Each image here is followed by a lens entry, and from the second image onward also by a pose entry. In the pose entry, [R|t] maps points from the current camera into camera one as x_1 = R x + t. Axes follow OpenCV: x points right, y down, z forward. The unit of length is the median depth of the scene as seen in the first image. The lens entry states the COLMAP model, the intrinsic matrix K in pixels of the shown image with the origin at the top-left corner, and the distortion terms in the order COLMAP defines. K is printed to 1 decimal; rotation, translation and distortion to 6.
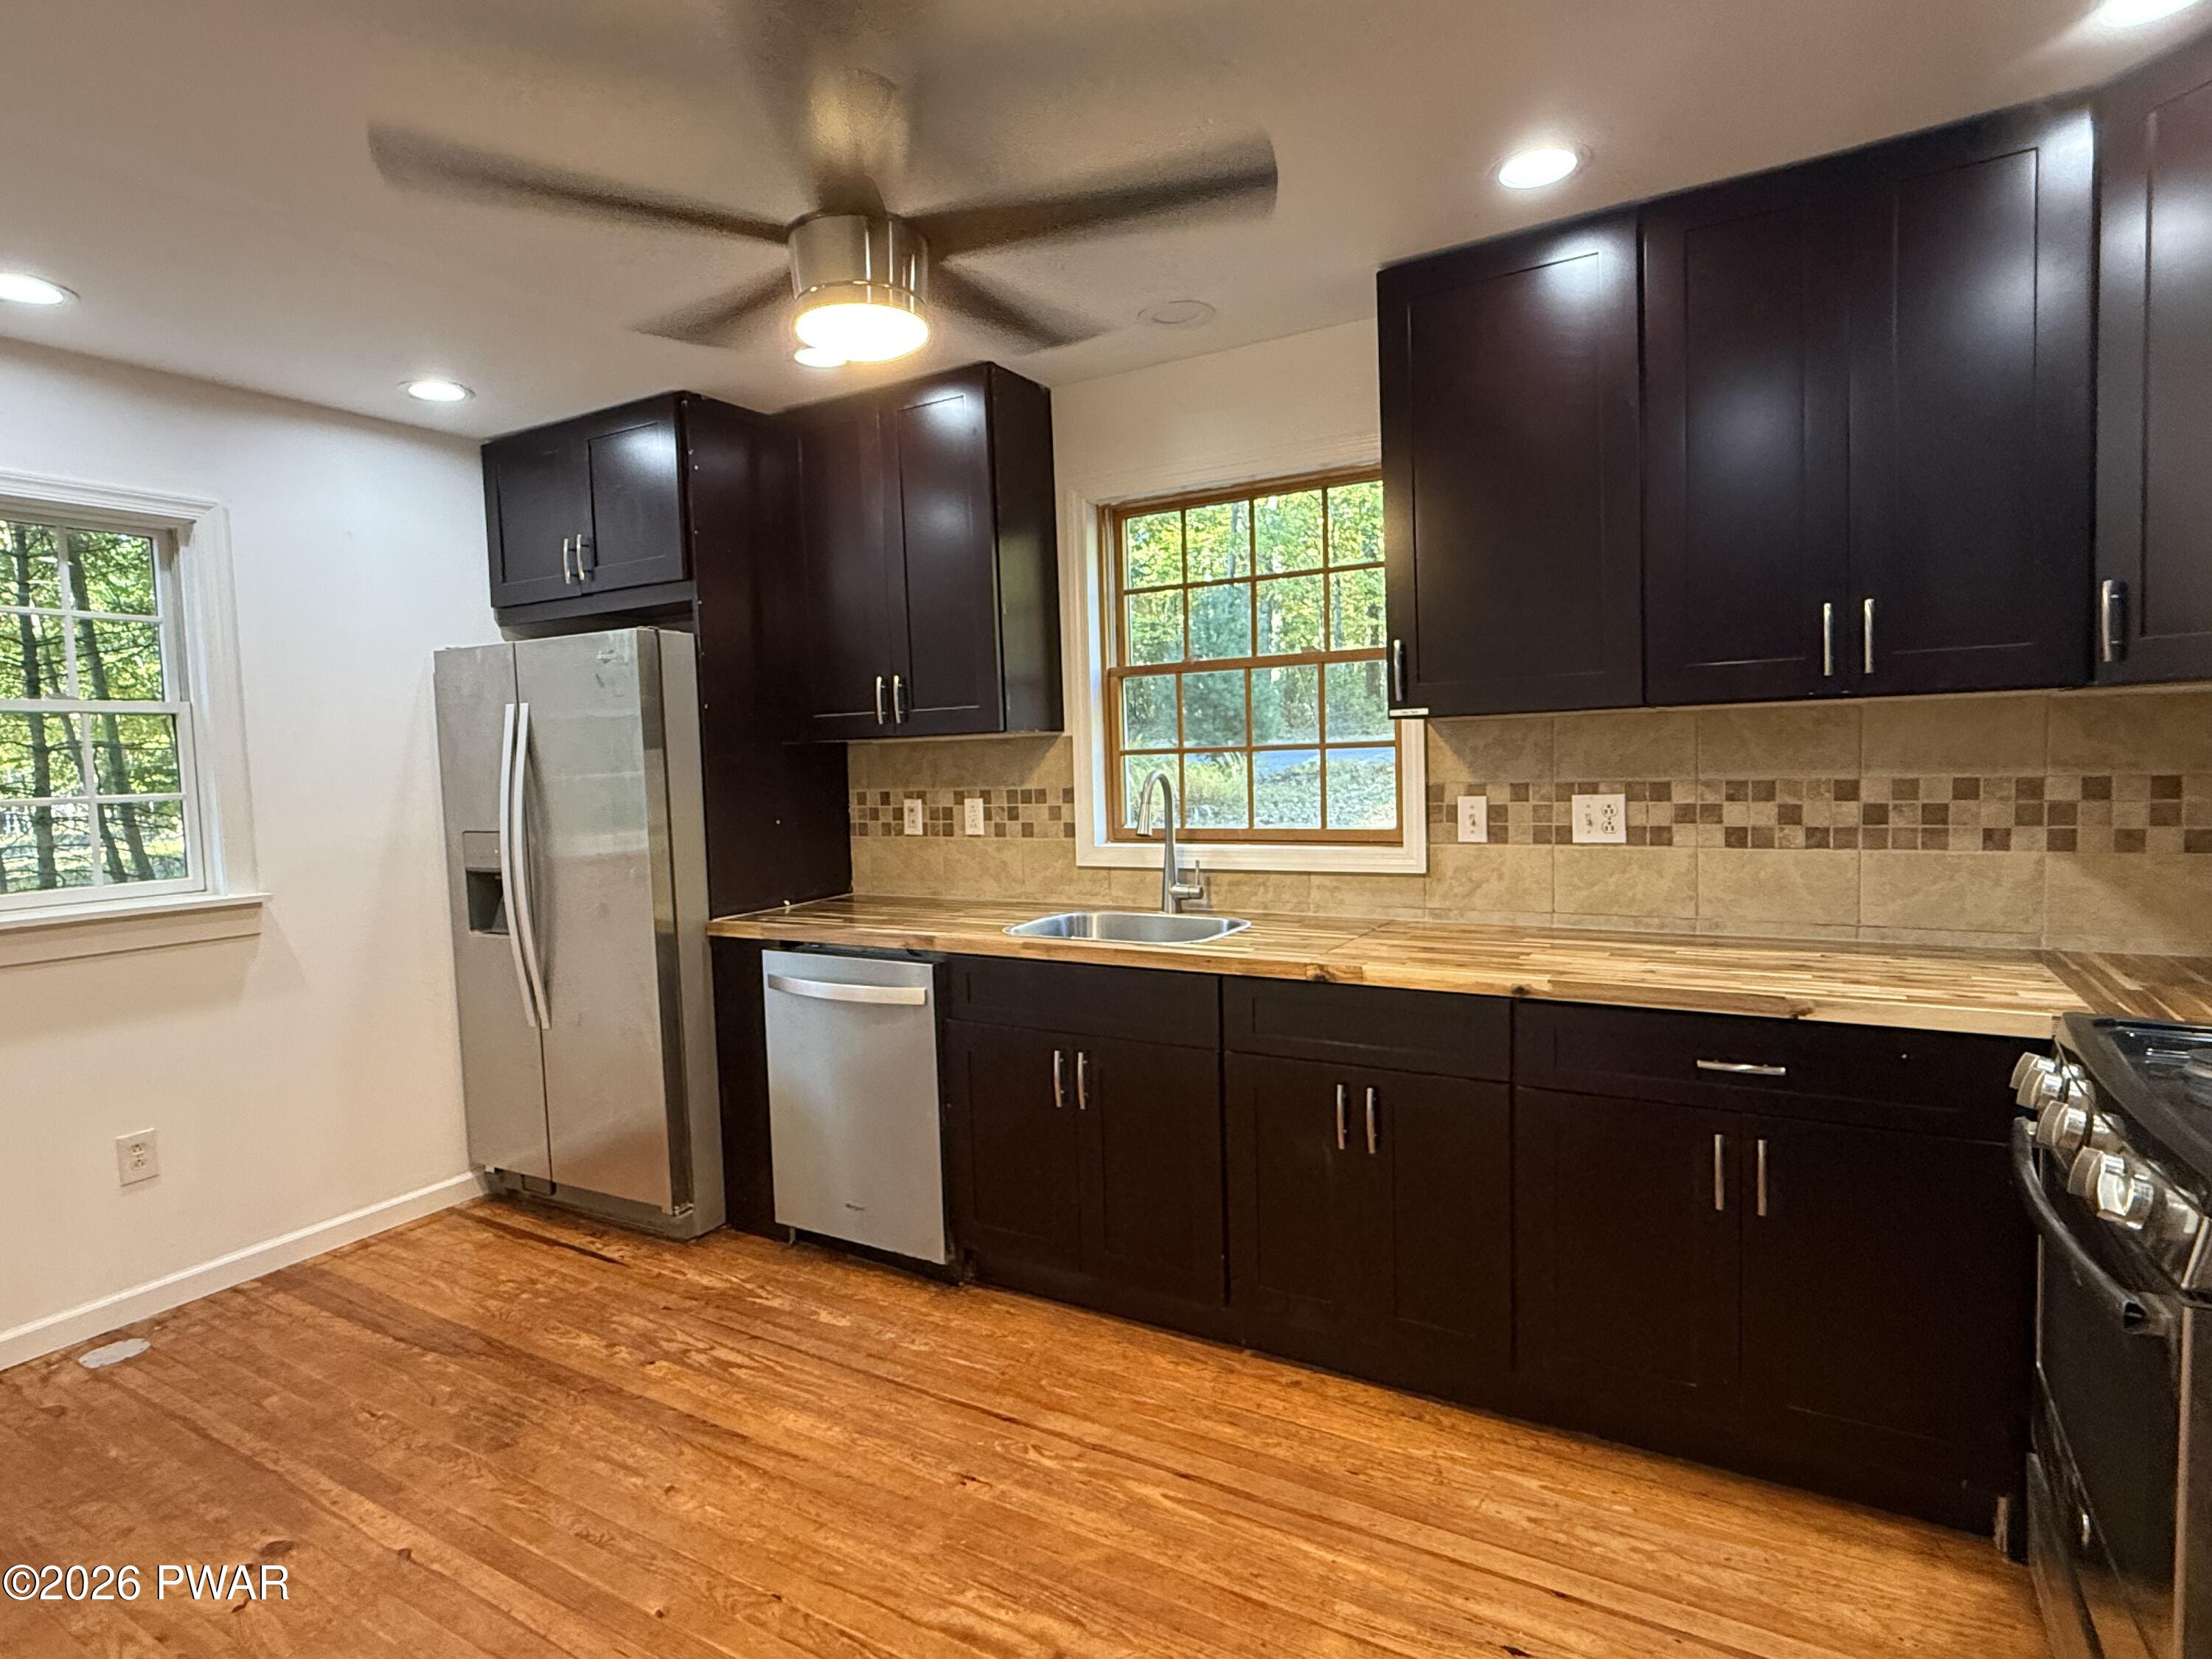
lens RADIAL K [[1163.2, 0, 1104.3], [0, 1163.2, 823.1], [0, 0, 1]] dist [-0.003714, -0.001723]
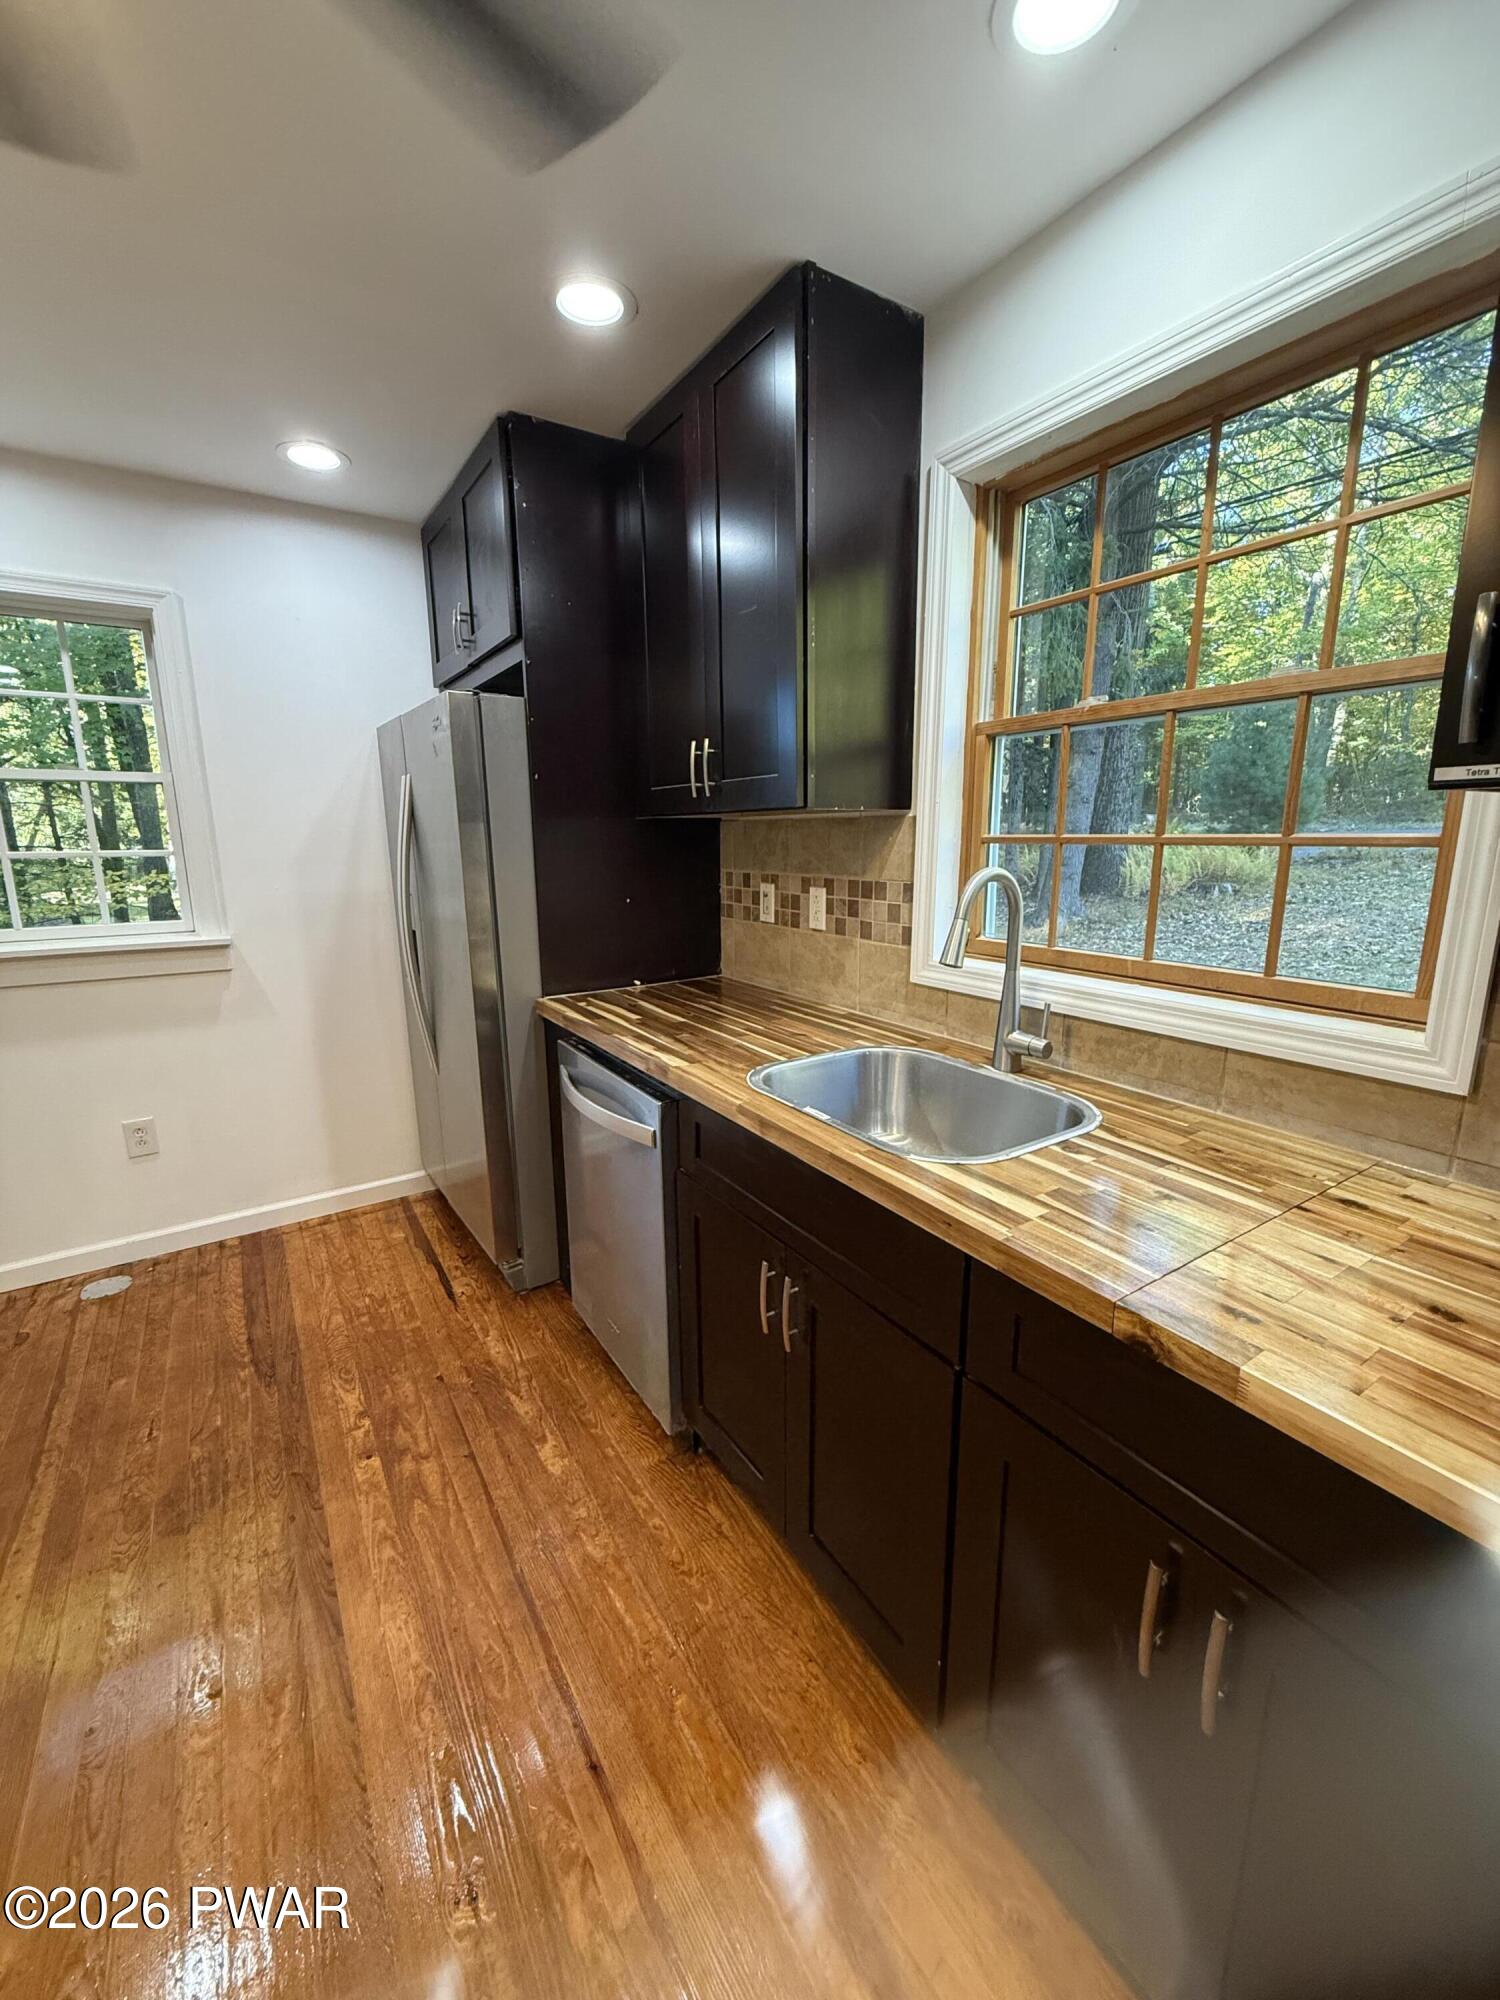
lens RADIAL K [[802.7, 0, 753.6], [0, 802.7, 997.0], [0, 0, 1]] dist [-0.000565, 0.000250]
pose [[0.894704, 0.115618, -0.431435, 0.120979], [-0.050486, 0.985904, 0.159512, -0.036105], [0.443796, -0.120934, 0.887930, 0.469599]]
